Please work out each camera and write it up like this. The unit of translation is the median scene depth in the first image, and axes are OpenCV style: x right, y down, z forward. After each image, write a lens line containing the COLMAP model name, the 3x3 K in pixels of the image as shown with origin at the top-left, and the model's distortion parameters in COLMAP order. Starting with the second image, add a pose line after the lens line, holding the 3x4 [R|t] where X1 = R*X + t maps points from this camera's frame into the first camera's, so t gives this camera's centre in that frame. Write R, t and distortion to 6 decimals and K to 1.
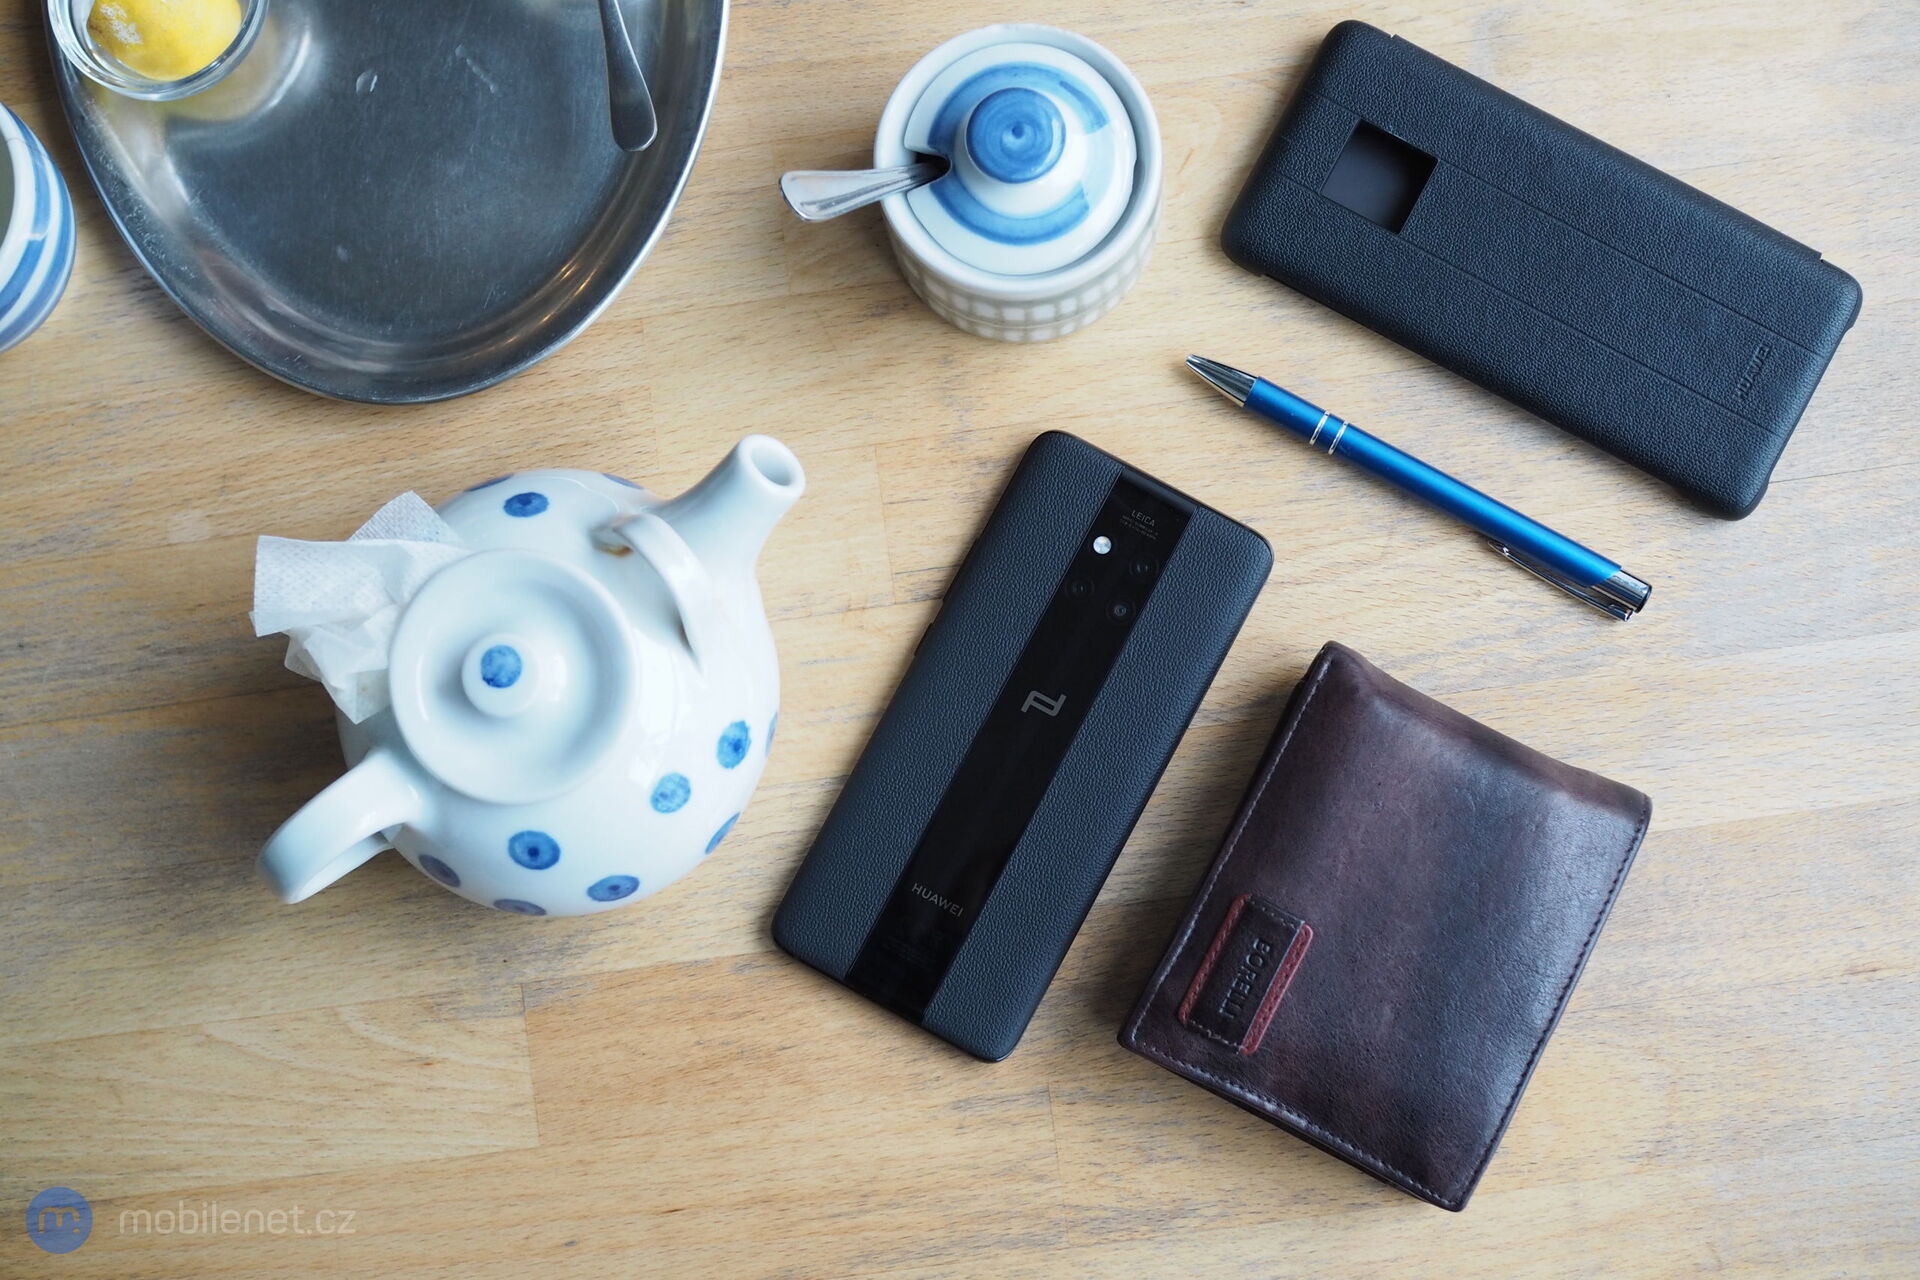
lens RADIAL K [[2756.1, 0, 974.0], [0, 2756.1, 633.0], [0, 0, 1]] dist [-0.097768, 0.000000]
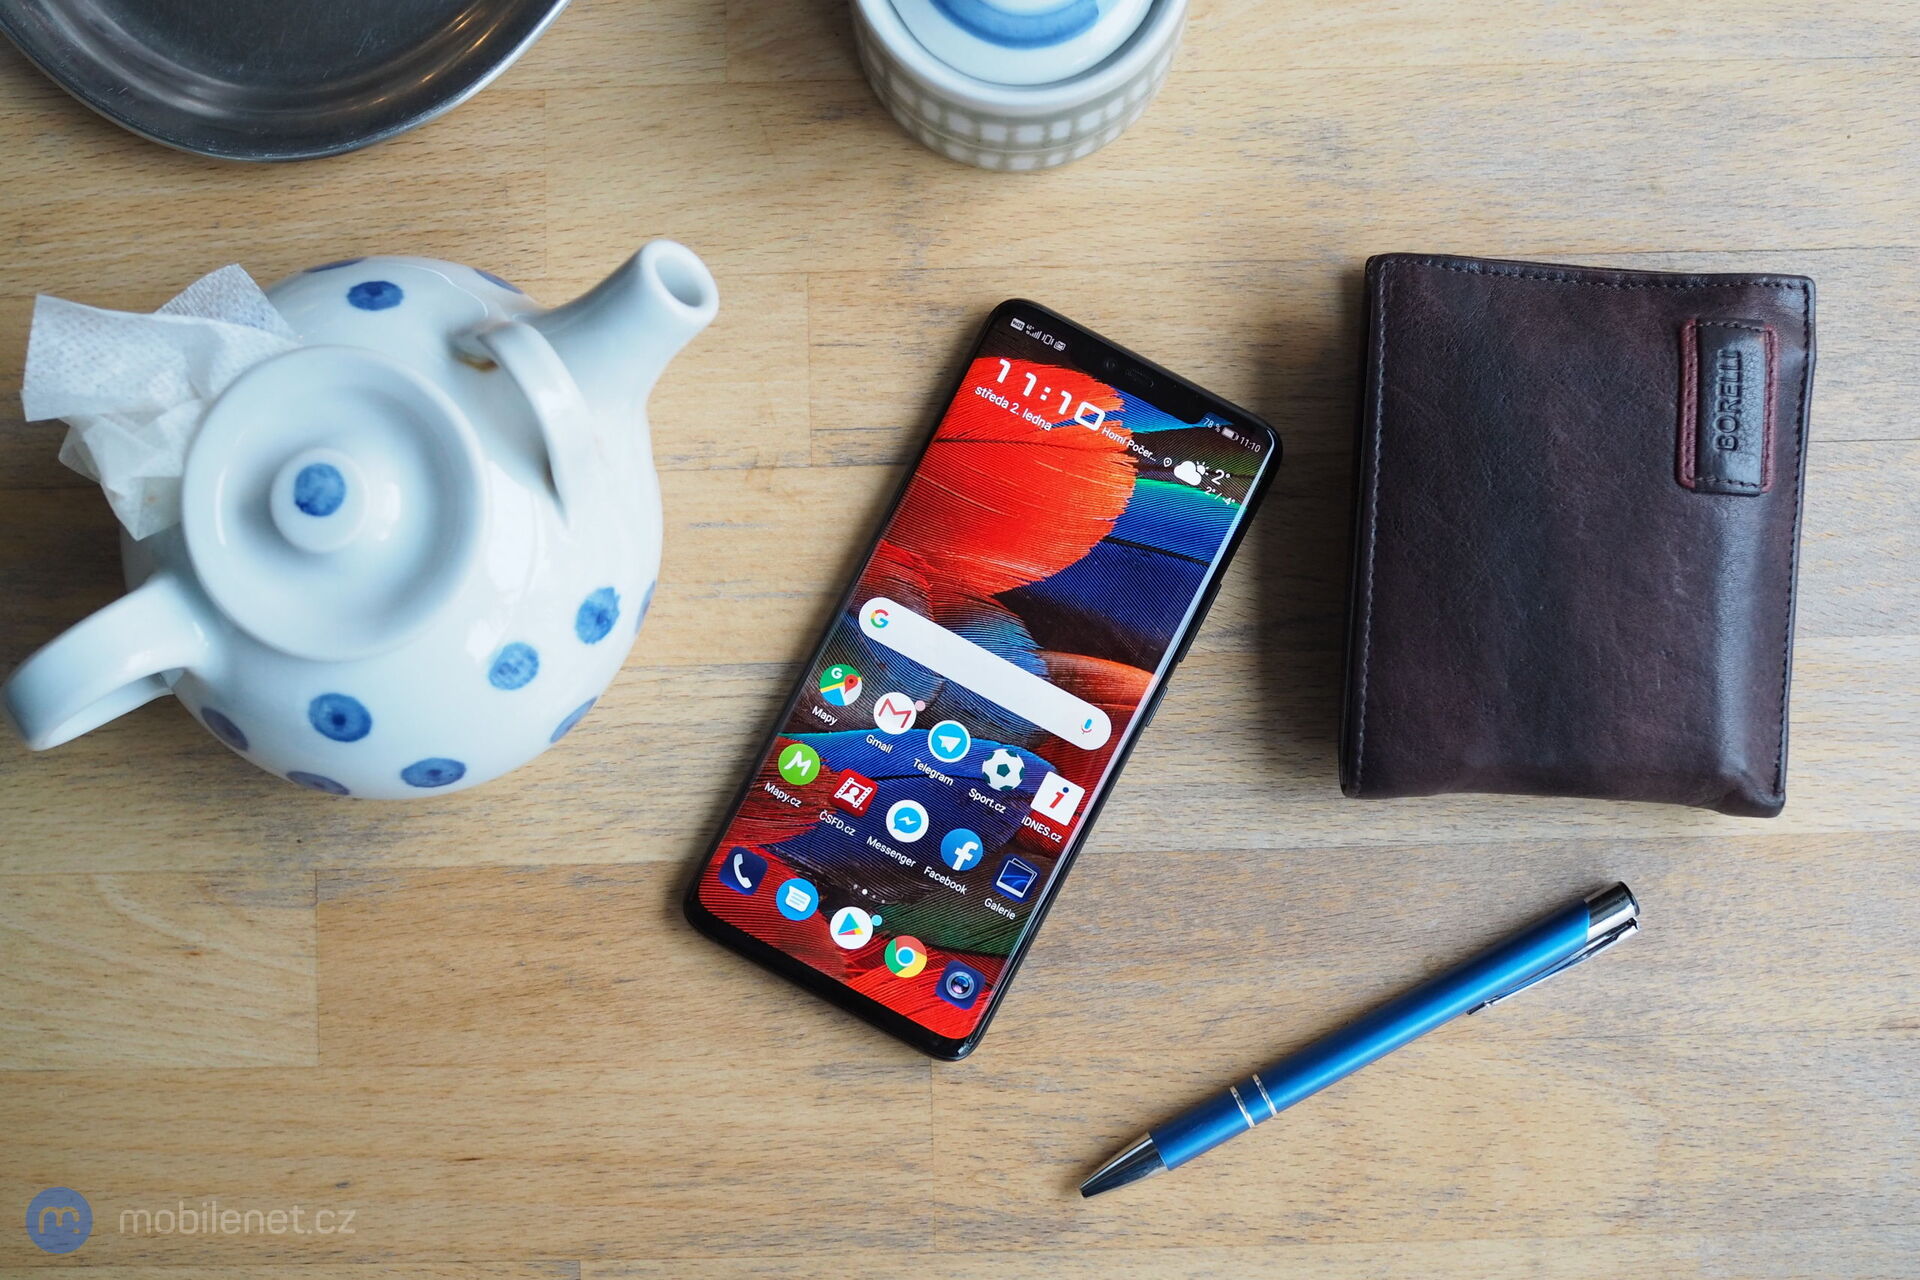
lens RADIAL K [[2756.1, 0, 971.6], [0, 2756.1, 634.8], [0, 0, 1]] dist [-0.097768, 0.000000]
pose [[0.993214, 0.109334, 0.039646, -0.007989], [-0.111055, 0.992832, 0.044181, -0.002130], [-0.034532, -0.048284, 0.998237, 0.167505]]
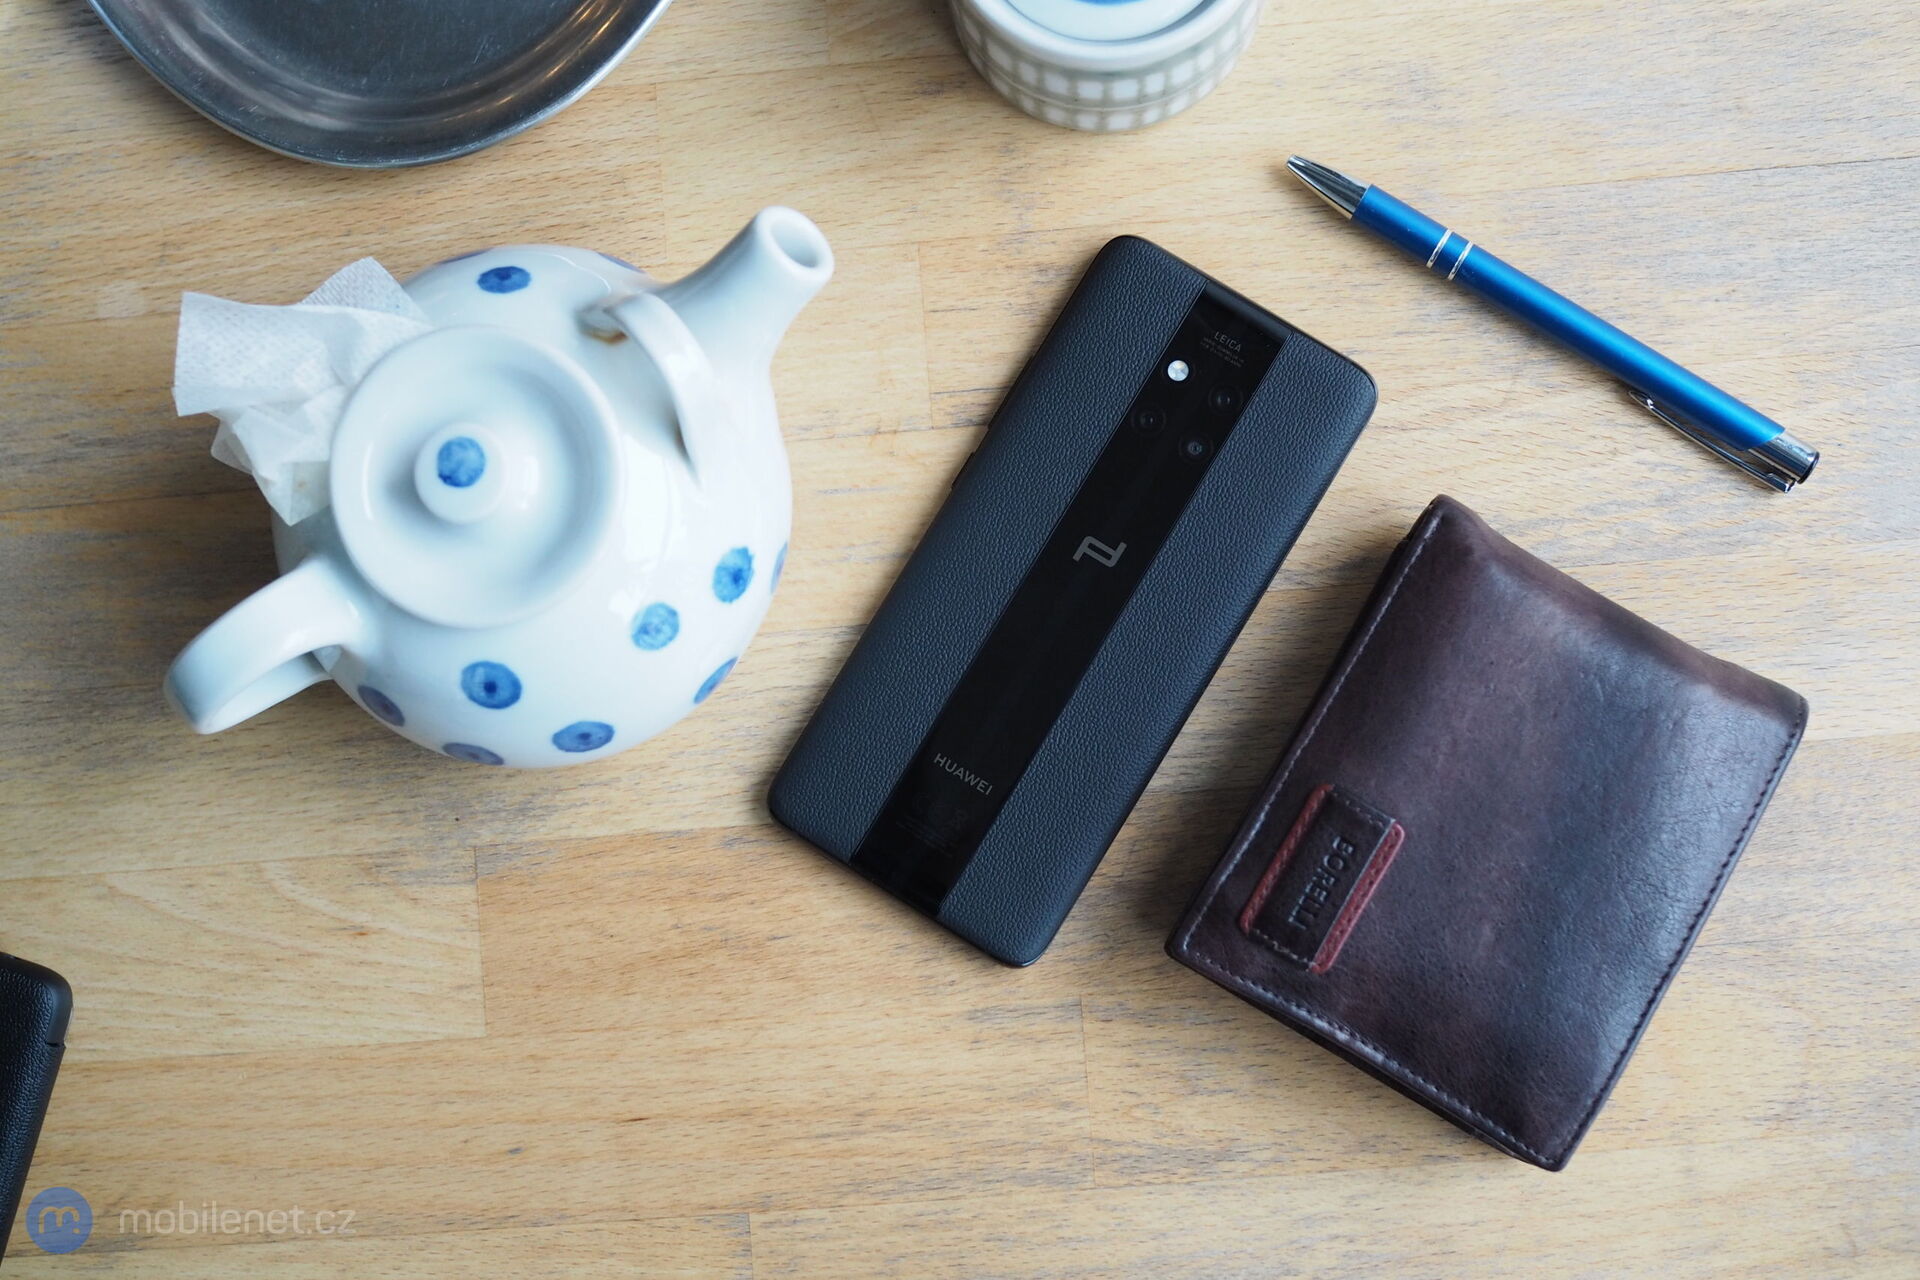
lens RADIAL K [[2756.1, 0, 962.6], [0, 2756.1, 625.4], [0, 0, 1]] dist [-0.097768, 0.000000]
pose [[0.998443, 0.053888, -0.014419, -0.003556], [-0.053574, 0.998336, 0.021322, 0.032185], [0.015544, -0.020516, 0.999669, 0.144284]]
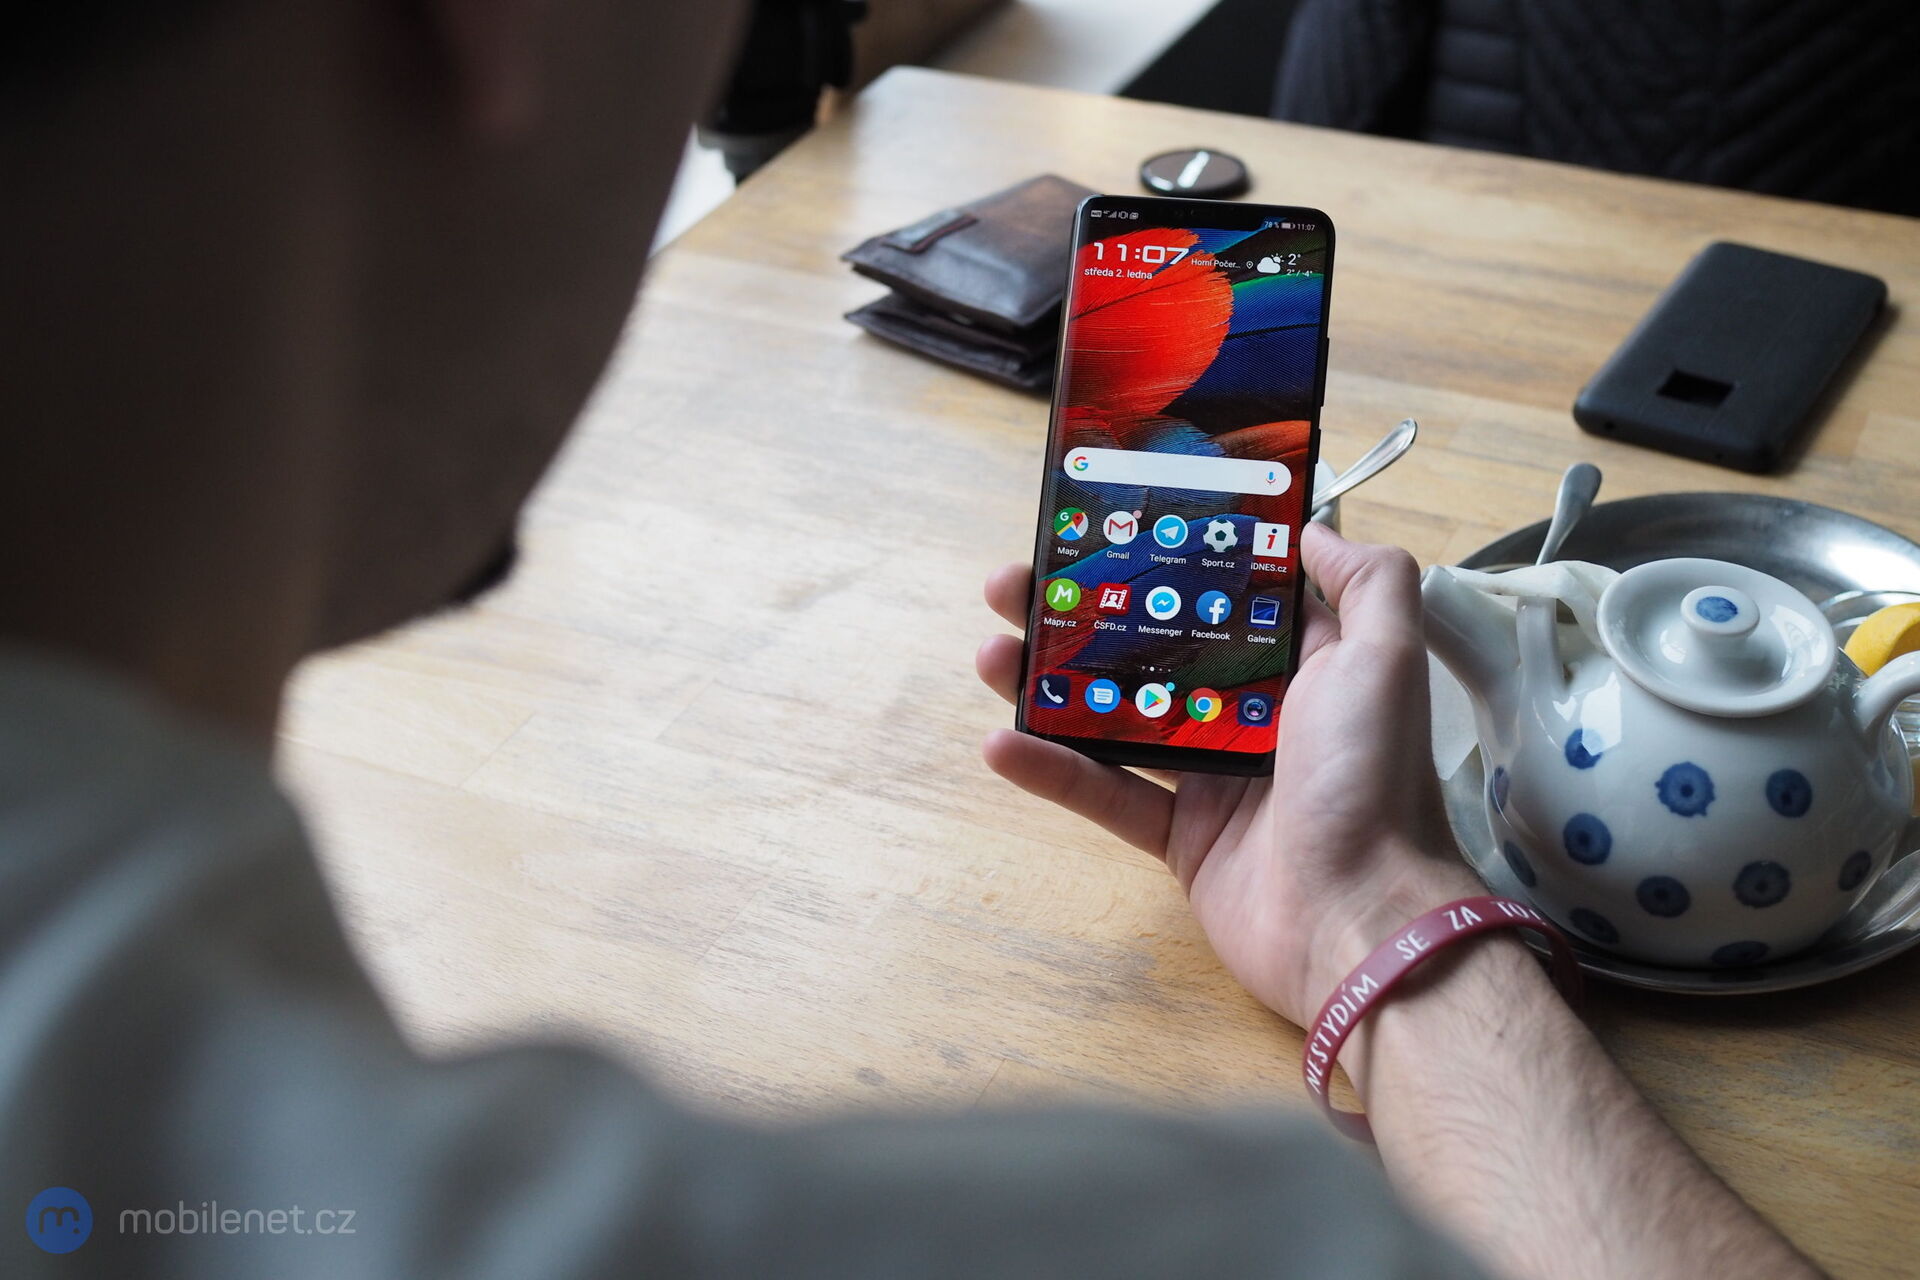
lens RADIAL K [[2756.1, 0, 961.3], [0, 2756.1, 625.1], [0, 0, 1]] dist [-0.097768, 0.000000]
pose [[0.964560, -0.263669, -0.010122, -0.050822], [0.258740, 0.952659, -0.159670, 0.239581], [0.051743, 0.151392, 0.987119, -0.000146]]
